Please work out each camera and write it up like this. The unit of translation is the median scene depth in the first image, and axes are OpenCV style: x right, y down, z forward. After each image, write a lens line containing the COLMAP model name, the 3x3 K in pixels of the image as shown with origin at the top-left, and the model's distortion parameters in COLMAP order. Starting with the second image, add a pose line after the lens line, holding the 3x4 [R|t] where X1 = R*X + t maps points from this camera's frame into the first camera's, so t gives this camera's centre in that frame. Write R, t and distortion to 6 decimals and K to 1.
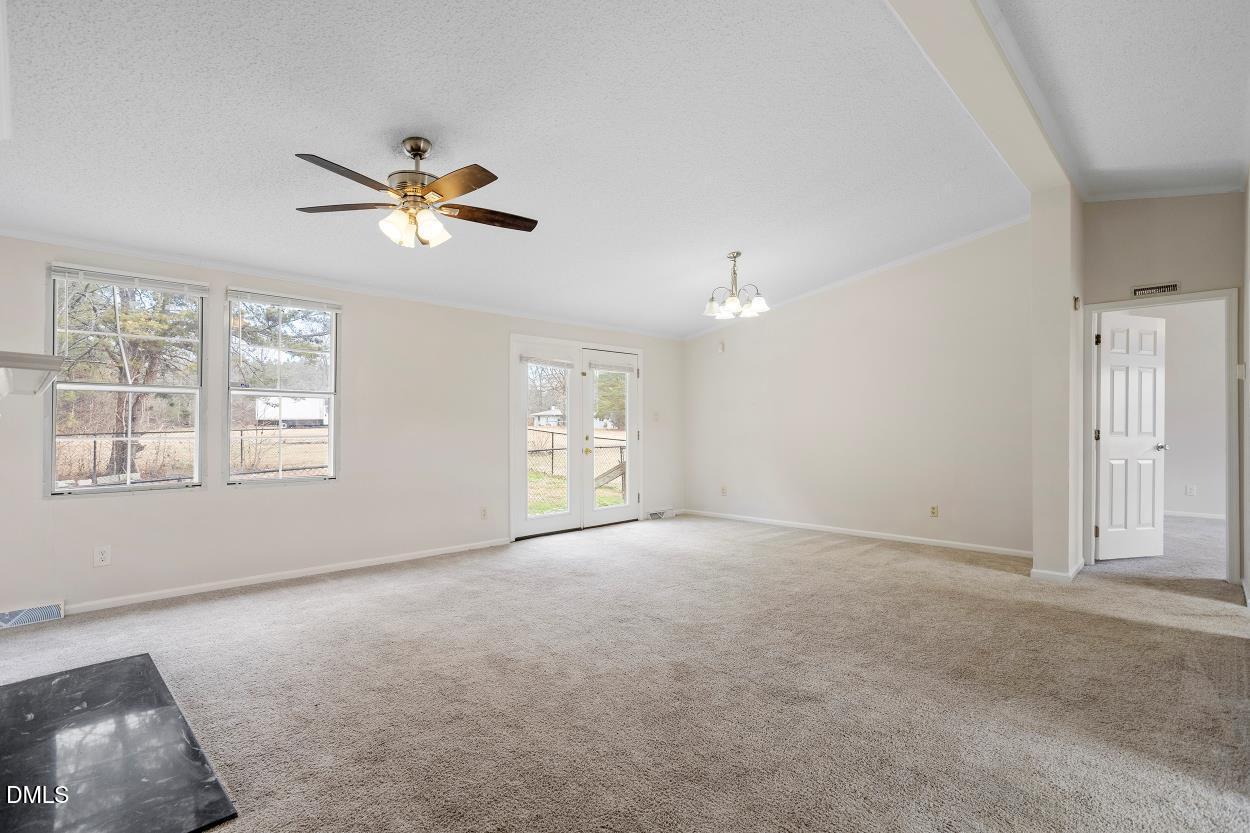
lens RADIAL K [[595.5, 0, 632.0], [0, 595.5, 410.7], [0, 0, 1]] dist [-0.060190, 0.031378]
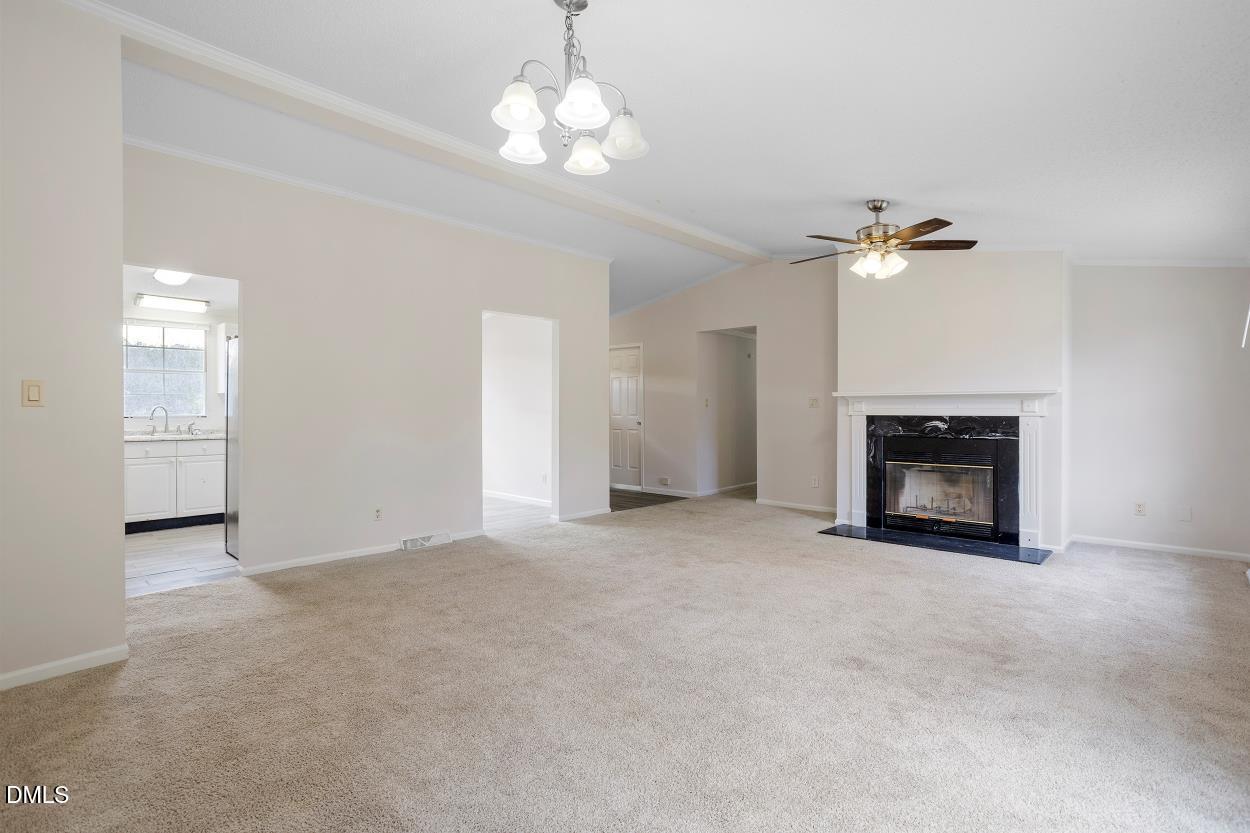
lens RADIAL K [[600.7, 0, 625.0], [0, 600.7, 416.5], [0, 0, 1]] dist [-0.016442, 0.000092]
pose [[-0.999858, 0.003631, -0.016429, 0.125466], [0.003787, 0.999948, -0.009442, 0.025587], [0.016393, -0.009503, -0.999820, 1.262330]]
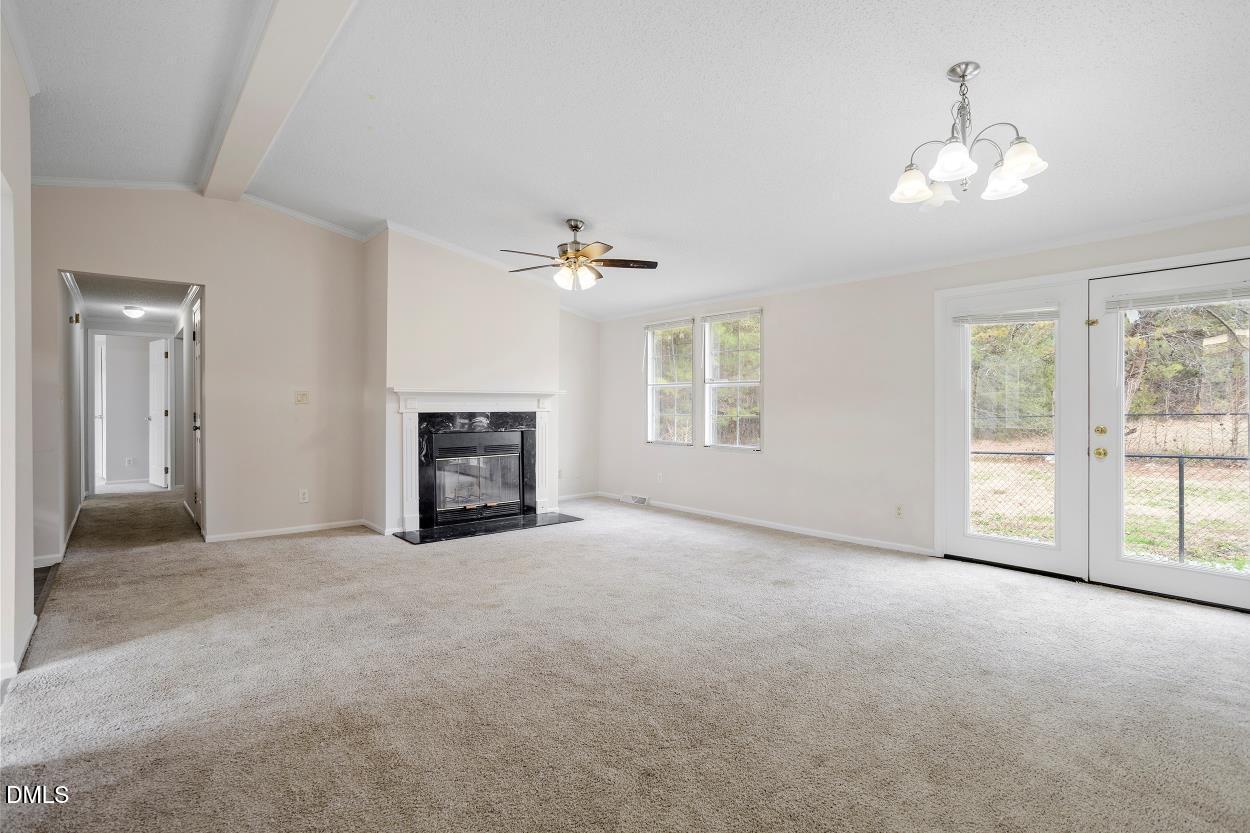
lens RADIAL K [[595.5, 0, 632.0], [0, 595.5, 410.7], [0, 0, 1]] dist [-0.060190, 0.031378]
pose [[-0.087544, 0.006684, -0.996138, 0.615338], [0.021229, 0.999763, 0.004843, 0.015789], [0.995934, -0.020723, -0.087665, 0.681650]]
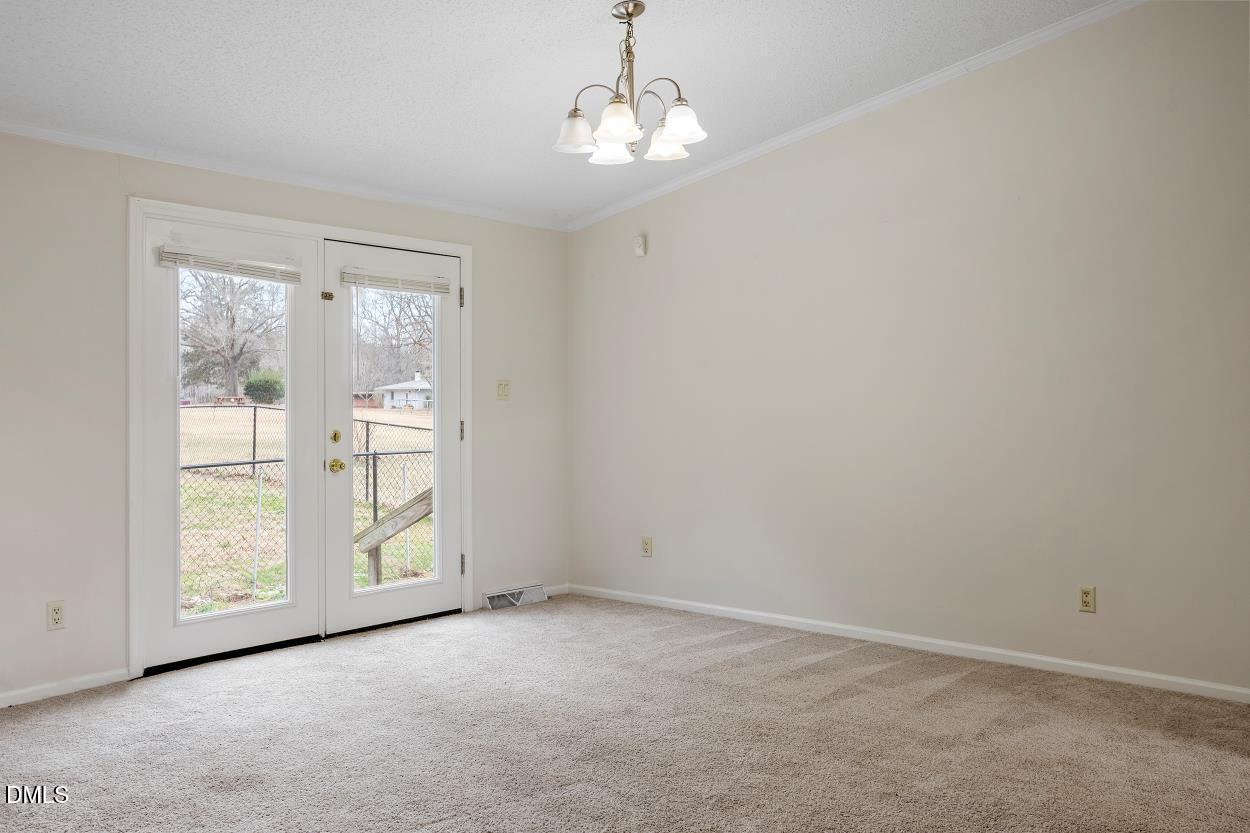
lens RADIAL K [[1037.9, 0, 621.1], [0, 1037.9, 387.4], [0, 0, 1]] dist [0.002560, 0.008823]
pose [[0.998241, 0.000067, 0.059286, 0.109905], [-0.000395, 0.999985, 0.005522, 0.004105], [-0.059285, -0.005536, 0.998226, 0.225549]]
